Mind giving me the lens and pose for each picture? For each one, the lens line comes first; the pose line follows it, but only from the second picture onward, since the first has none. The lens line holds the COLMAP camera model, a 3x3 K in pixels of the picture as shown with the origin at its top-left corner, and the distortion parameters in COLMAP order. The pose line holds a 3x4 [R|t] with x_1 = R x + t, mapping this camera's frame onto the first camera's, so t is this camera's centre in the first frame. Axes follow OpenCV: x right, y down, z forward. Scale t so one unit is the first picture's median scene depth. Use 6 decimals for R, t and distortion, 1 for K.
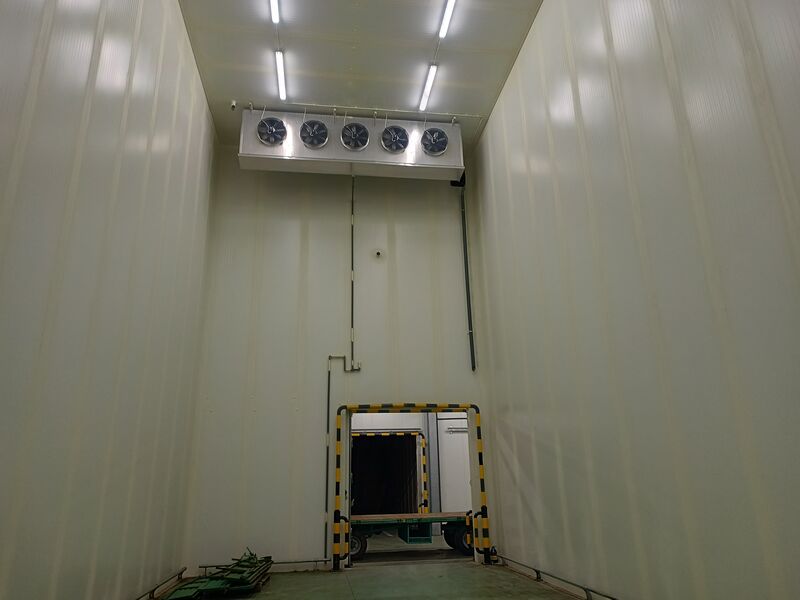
lens RADIAL K [[571.2, 0, 413.3], [0, 571.2, 301.8], [0, 0, 1]] dist [0.004600, -0.000596]
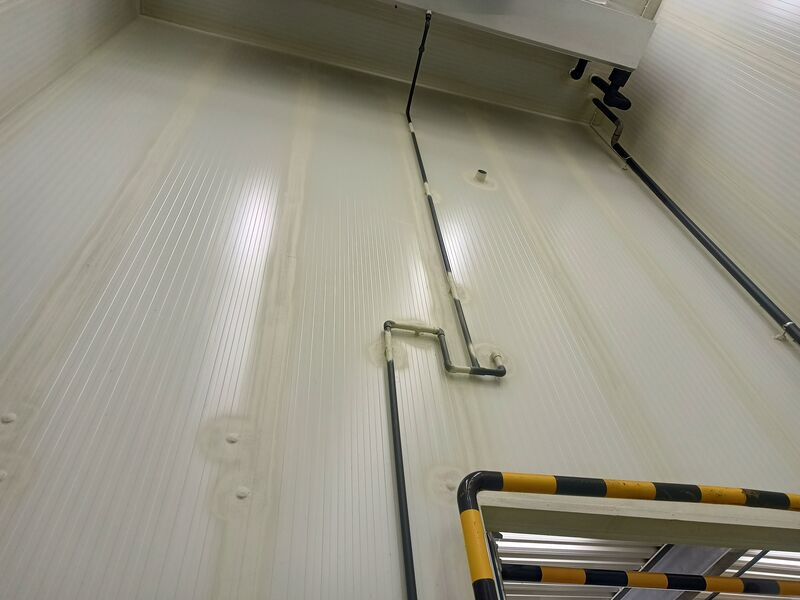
lens RADIAL K [[570.4, 0, 400.0], [0, 570.4, 300.0], [0, 0, 1]] dist [0.001026, -0.002779]
pose [[0.992179, 0.056730, 0.111190, -0.170092], [0.017235, 0.819971, -0.572145, 0.238189], [-0.123630, 0.569587, 0.812580, 0.779363]]
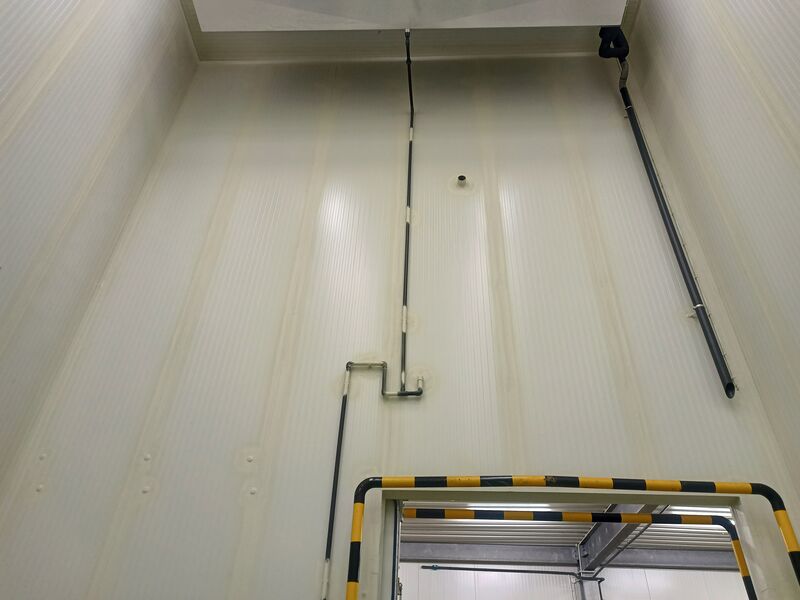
lens RADIAL K [[570.4, 0, 400.0], [0, 570.4, 300.0], [0, 0, 1]] dist [0.001026, -0.002779]
pose [[0.981110, -0.060864, -0.183626, -0.031836], [-0.004289, 0.942139, -0.335195, 0.190462], [0.193403, 0.329651, 0.924081, 0.613110]]
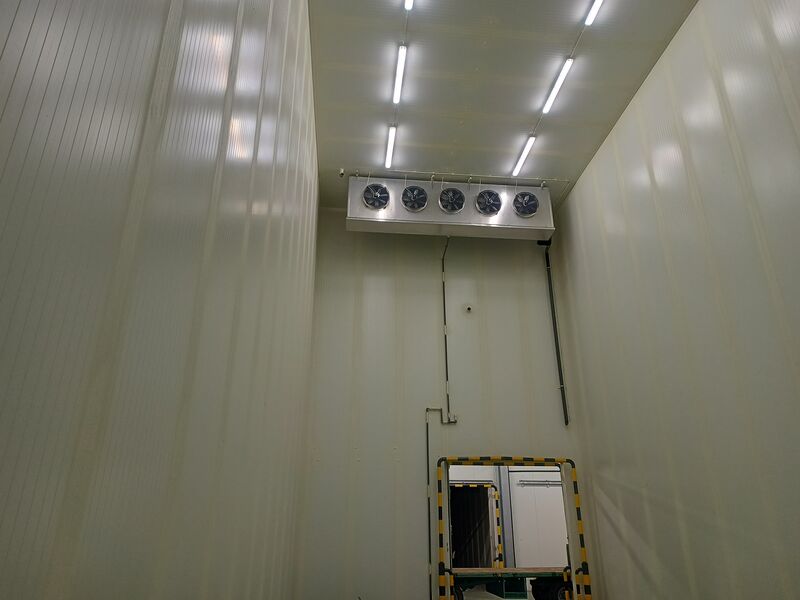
lens RADIAL K [[570.4, 0, 400.0], [0, 570.4, 300.0], [0, 0, 1]] dist [0.001026, -0.002779]
pose [[0.998616, 0.004938, -0.052354, -0.142225], [-0.009286, 0.996496, -0.083125, -0.014557], [0.051760, 0.083496, 0.995163, -0.049394]]
